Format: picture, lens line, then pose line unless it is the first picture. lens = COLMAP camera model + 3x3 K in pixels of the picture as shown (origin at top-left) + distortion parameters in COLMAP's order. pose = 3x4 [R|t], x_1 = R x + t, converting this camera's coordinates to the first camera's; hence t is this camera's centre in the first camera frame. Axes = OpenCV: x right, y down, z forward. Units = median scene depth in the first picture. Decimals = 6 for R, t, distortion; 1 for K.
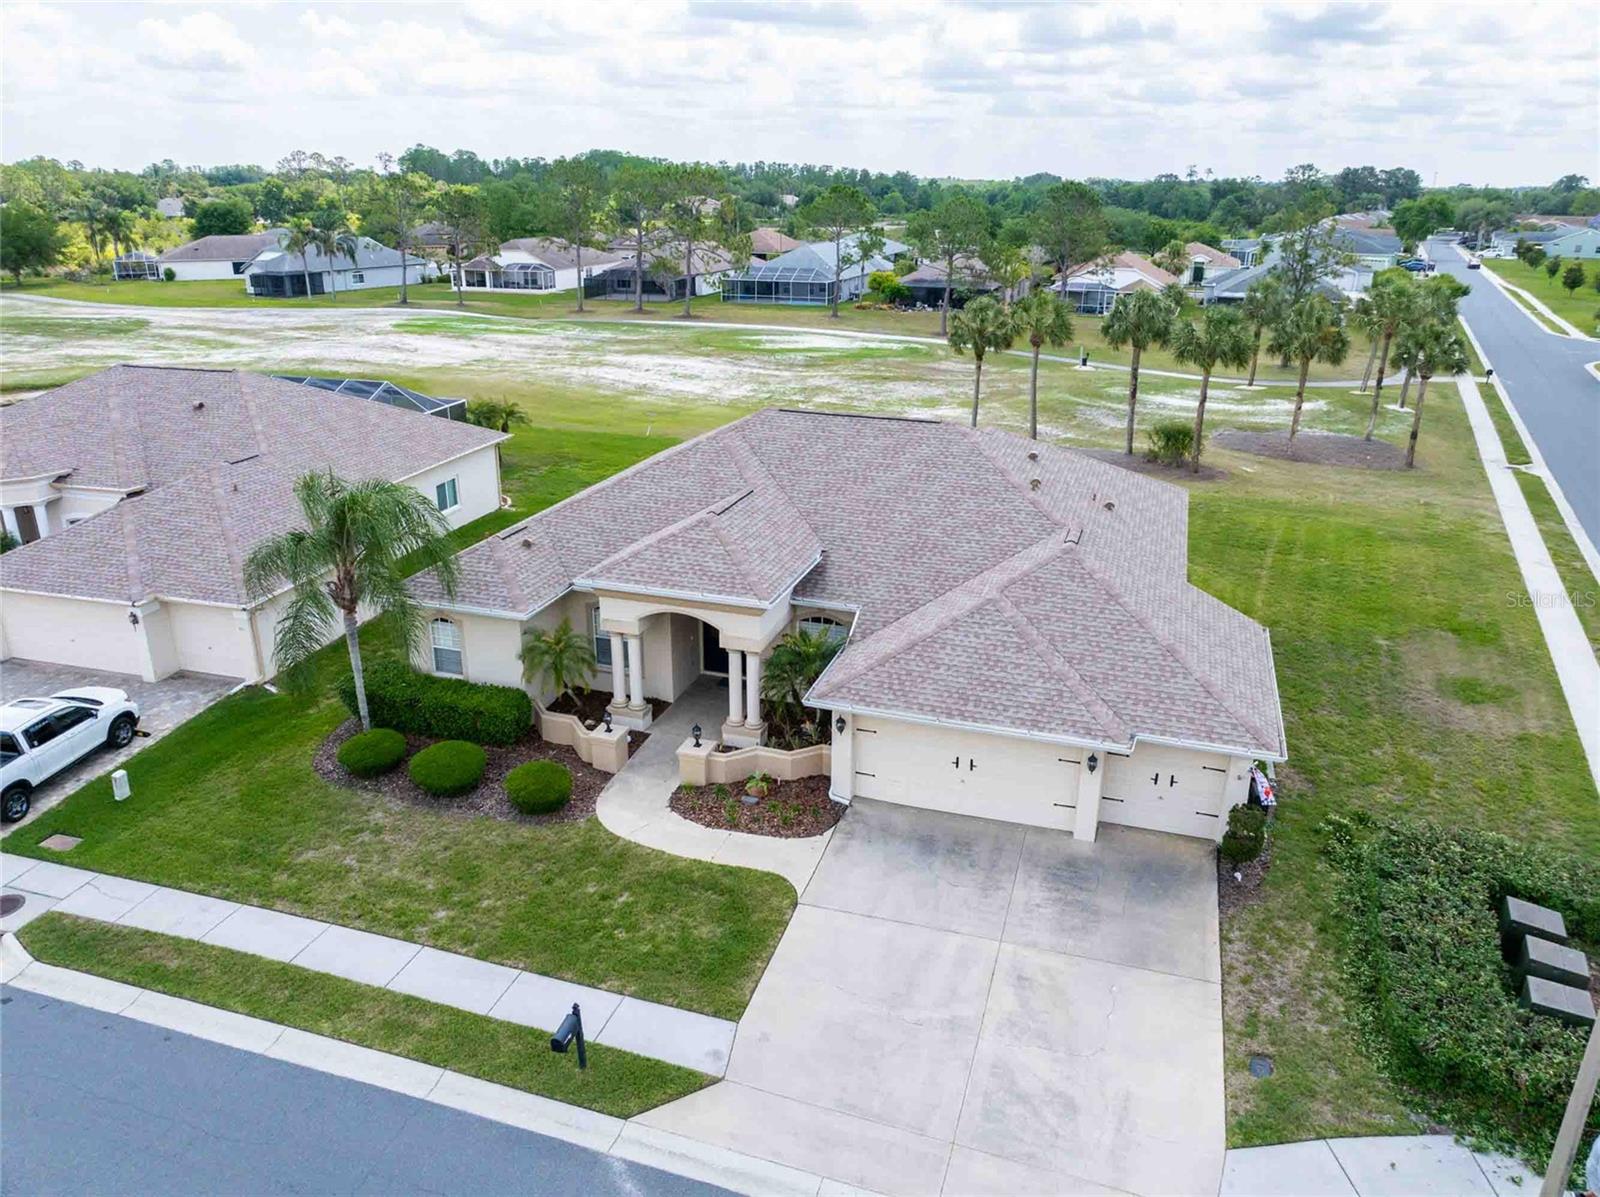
lens RADIAL K [[1121.9, 0, 805.8], [0, 1121.9, 596.7], [0, 0, 1]] dist [-0.032879, 0.020679]
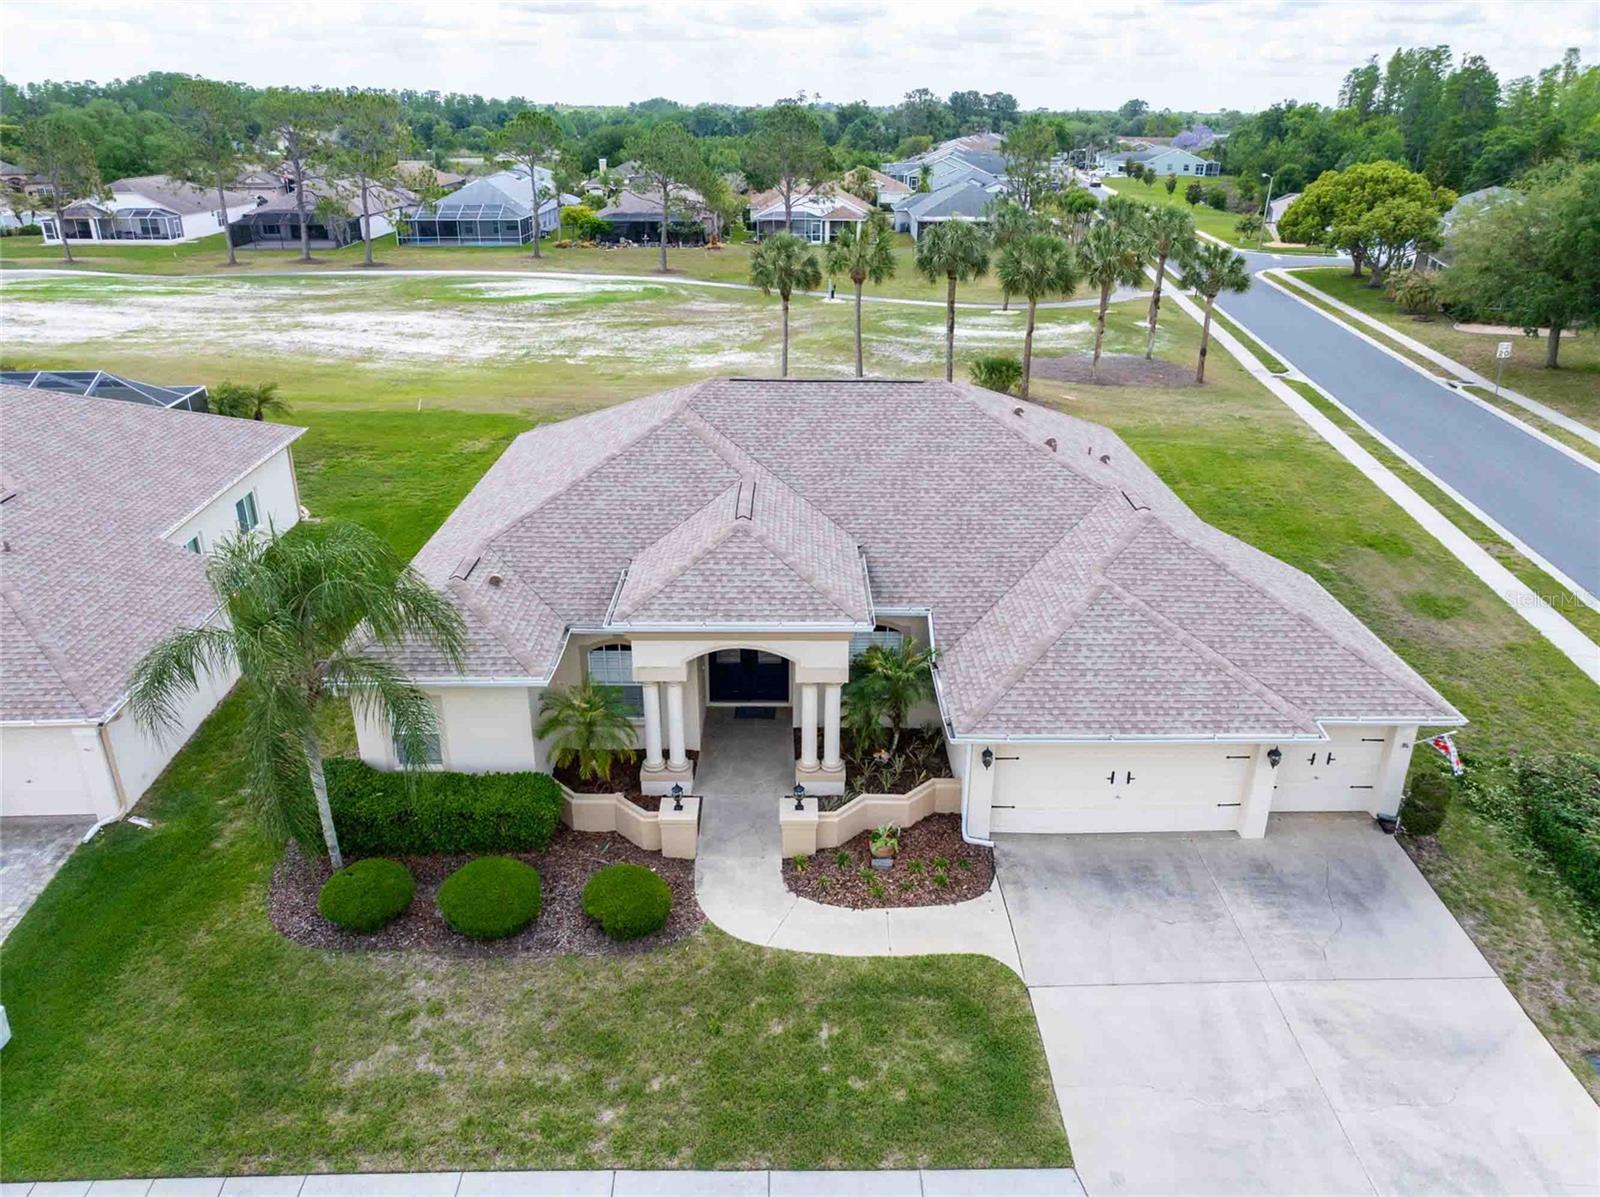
lens RADIAL K [[1121.9, 0, 807.6], [0, 1121.9, 599.6], [0, 0, 1]] dist [-0.032879, 0.020679]
pose [[0.946893, -0.129418, 0.294355, -0.290365], [0.111656, 0.990802, 0.076442, -0.073658], [-0.301540, -0.039516, 0.952634, 0.211214]]
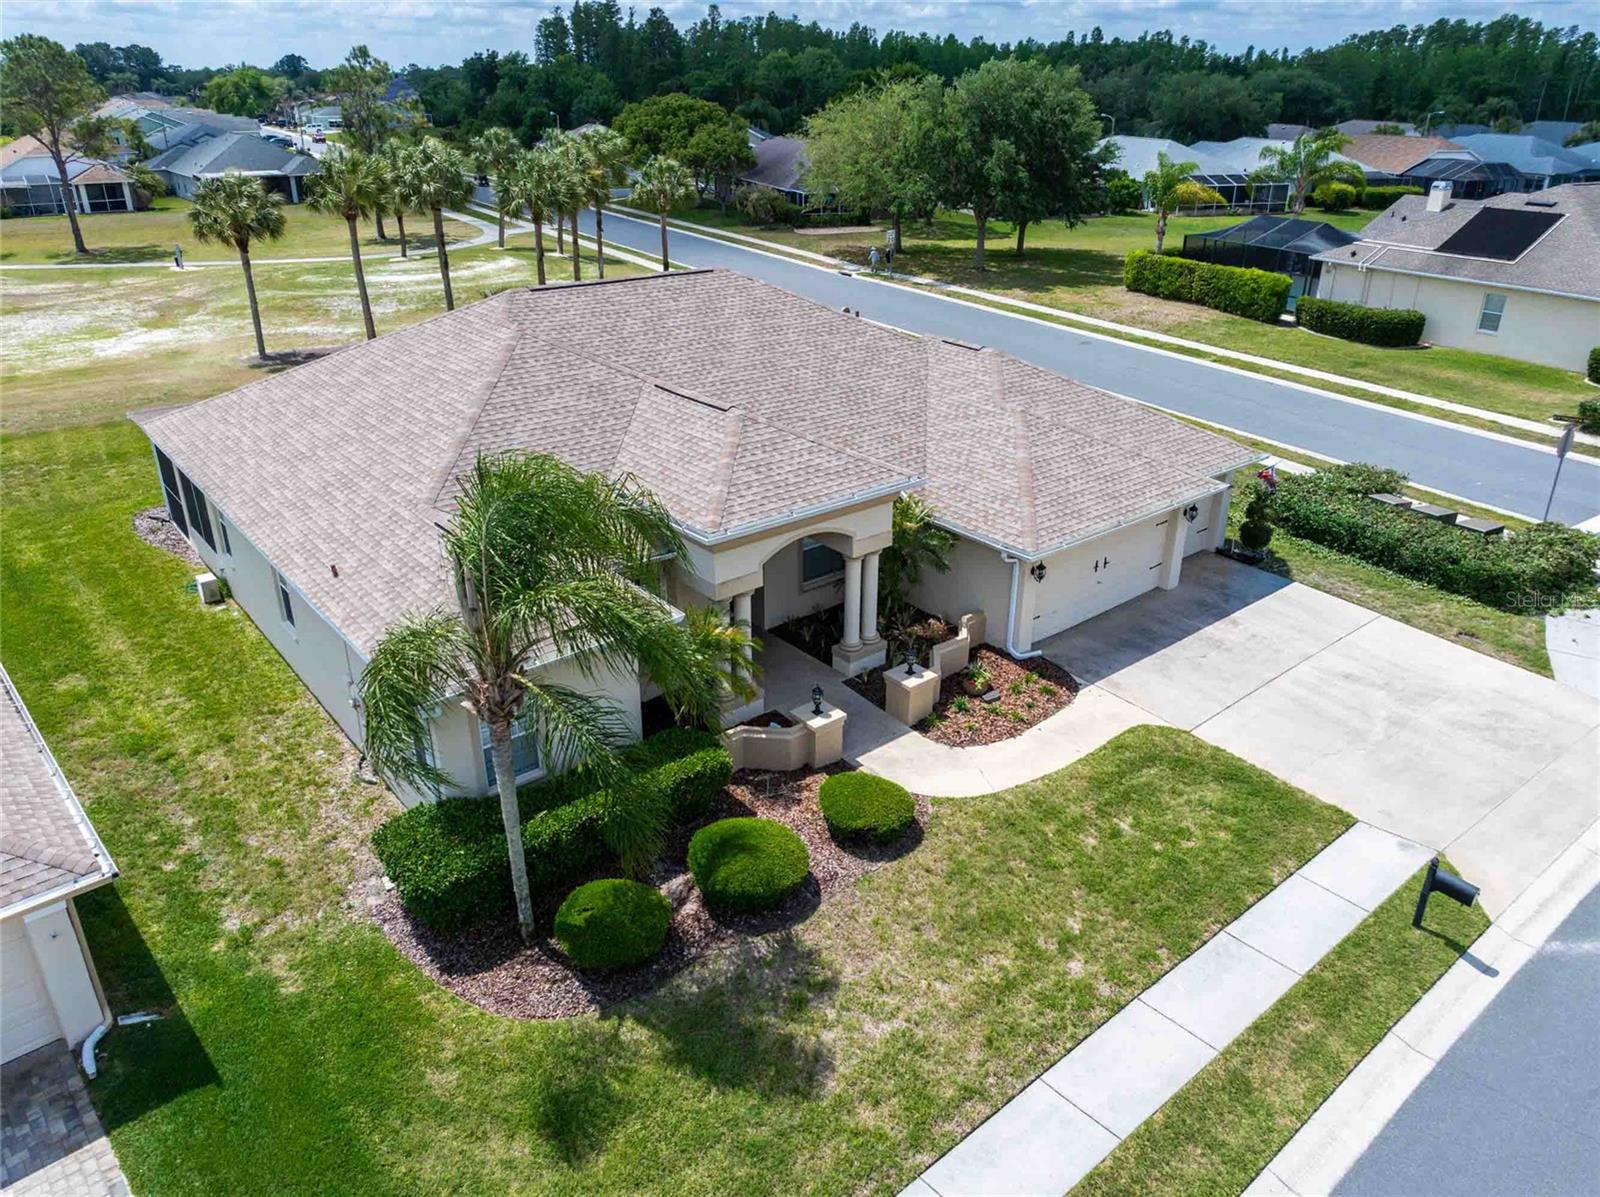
lens RADIAL K [[1121.9, 0, 810.3], [0, 1121.9, 595.6], [0, 0, 1]] dist [-0.032879, 0.020679]
pose [[0.531515, -0.358455, 0.767464, -0.684857], [0.289876, 0.928313, 0.232825, -0.119079], [-0.795904, 0.098720, 0.597320, 0.530615]]
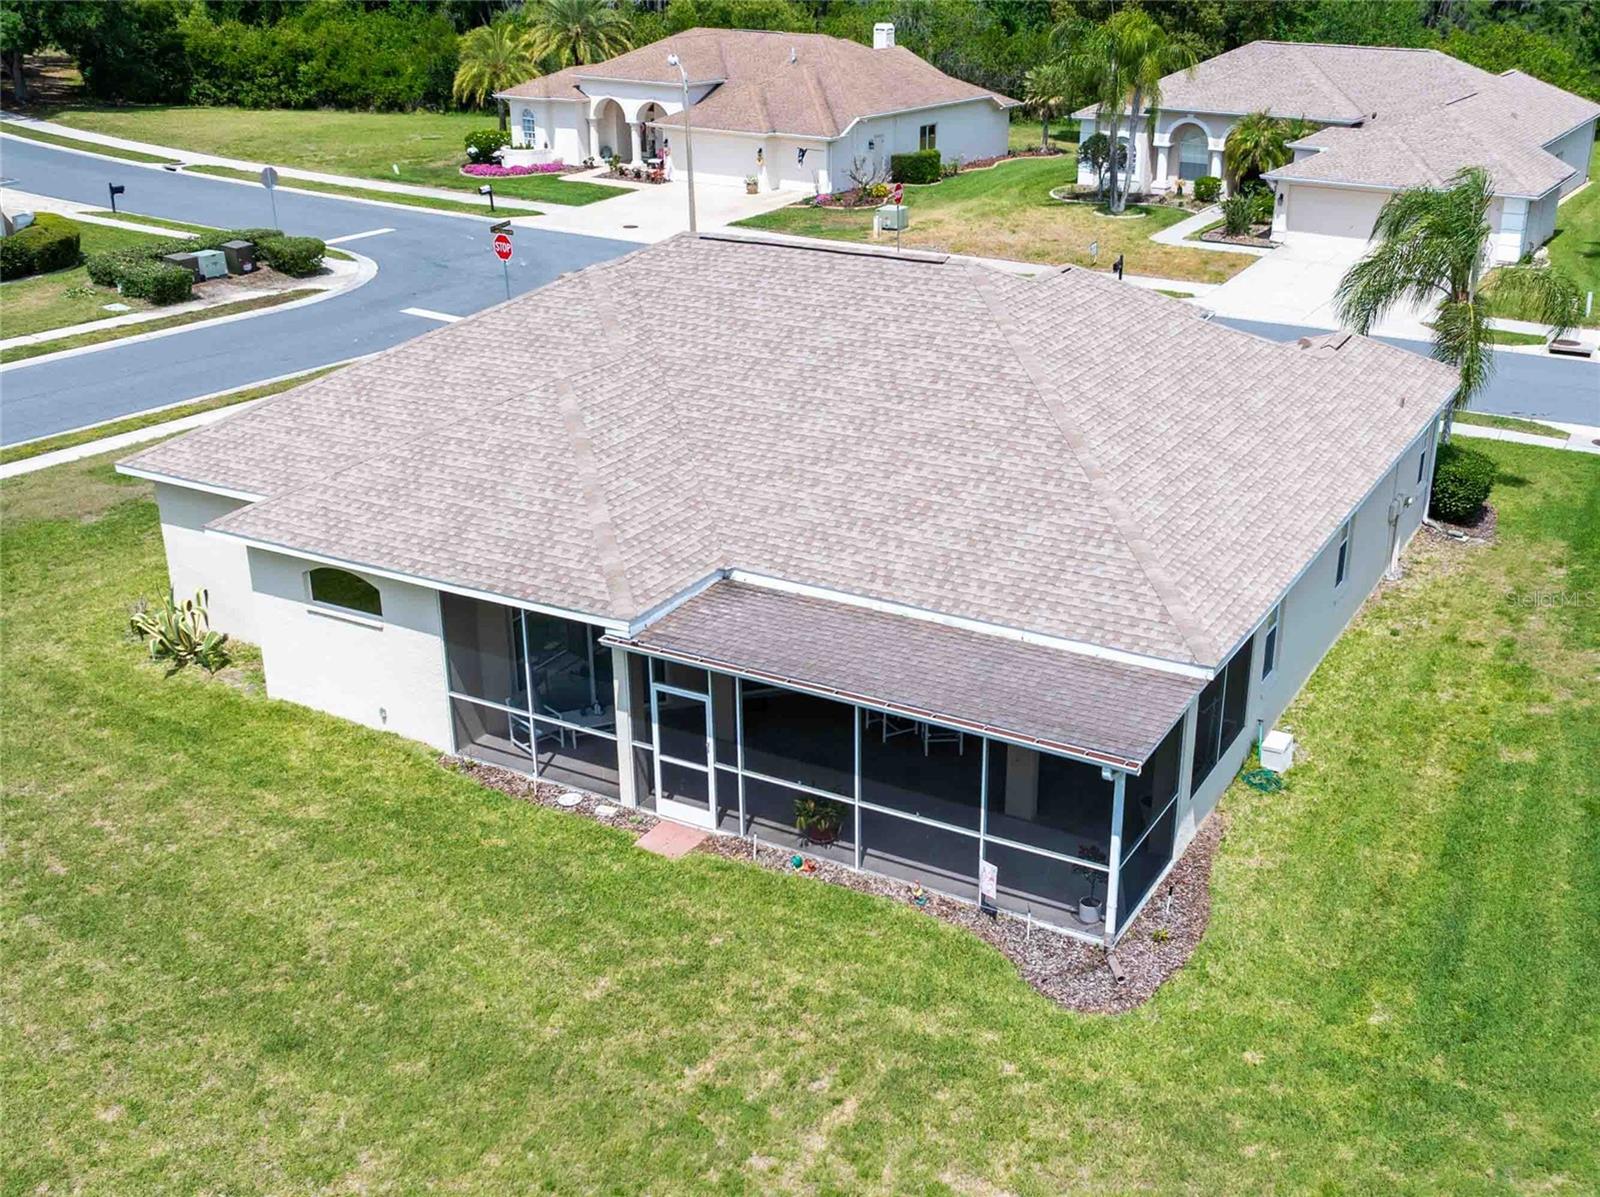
lens RADIAL K [[1720.4, 0, 869.7], [0, 1720.4, 648.1], [0, 0, 1]] dist [-0.025845, 0.000000]
pose [[-0.984768, -0.081707, 0.153478, -0.161225], [0.047757, 0.721649, 0.690610, -0.762017], [-0.167185, 0.687421, -0.706755, 2.140135]]
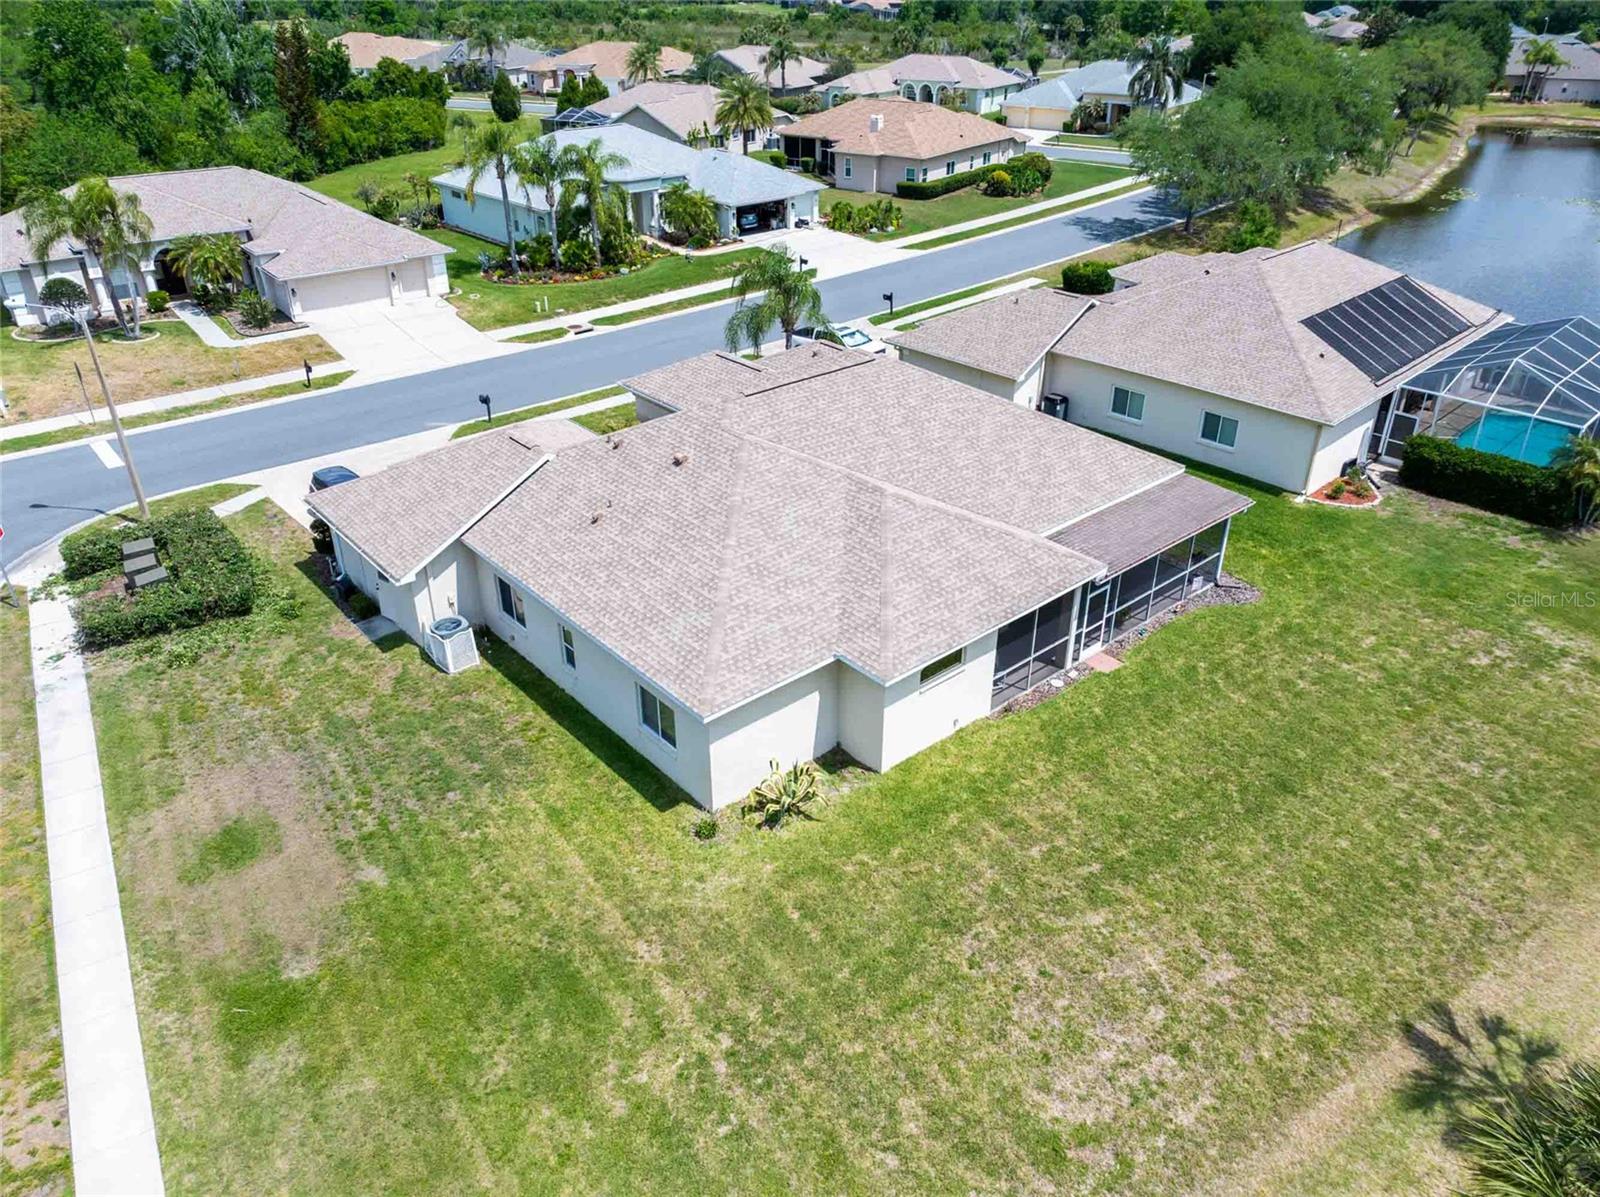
lens RADIAL K [[1121.9, 0, 810.6], [0, 1121.9, 592.8], [0, 0, 1]] dist [-0.032879, 0.020679]
pose [[-0.509588, 0.416700, -0.752782, 1.027325], [-0.302008, 0.732612, 0.609976, -0.738326], [0.805674, 0.538183, -0.247484, 1.609392]]
